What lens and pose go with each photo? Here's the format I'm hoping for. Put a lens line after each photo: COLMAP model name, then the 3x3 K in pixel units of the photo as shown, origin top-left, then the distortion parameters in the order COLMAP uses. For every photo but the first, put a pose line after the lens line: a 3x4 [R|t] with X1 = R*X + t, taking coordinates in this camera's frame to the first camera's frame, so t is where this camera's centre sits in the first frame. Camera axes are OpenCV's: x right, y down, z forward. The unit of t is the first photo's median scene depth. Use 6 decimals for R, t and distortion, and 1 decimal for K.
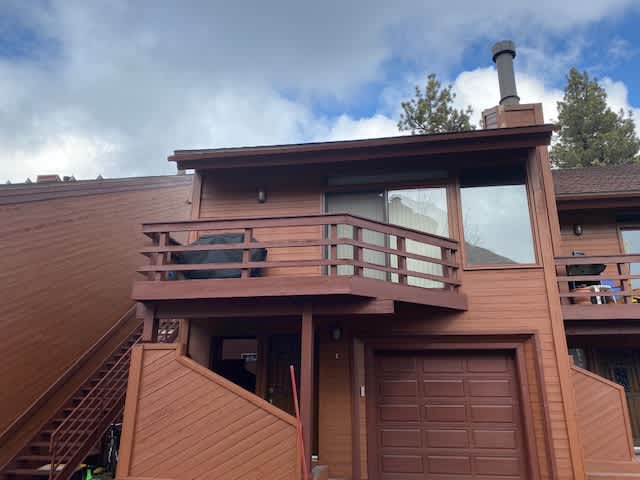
lens RADIAL K [[490.1, 0, 319.7], [0, 490.1, 238.5], [0, 0, 1]] dist [0.016308, -0.007177]
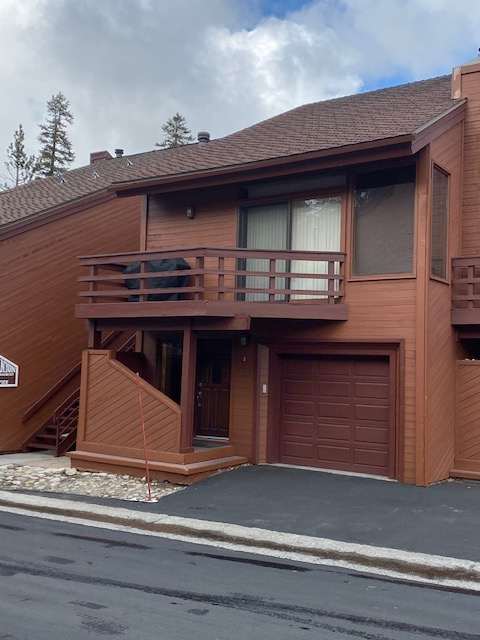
lens RADIAL K [[721.8, 0, 240.9], [0, 721.8, 320.6], [0, 0, 1]] dist [0.028182, 0.000000]
pose [[0.901785, -0.005755, -0.432146, 0.775730], [0.107112, 0.971692, 0.210576, -0.208468], [0.418700, -0.236183, 0.876874, -0.473588]]
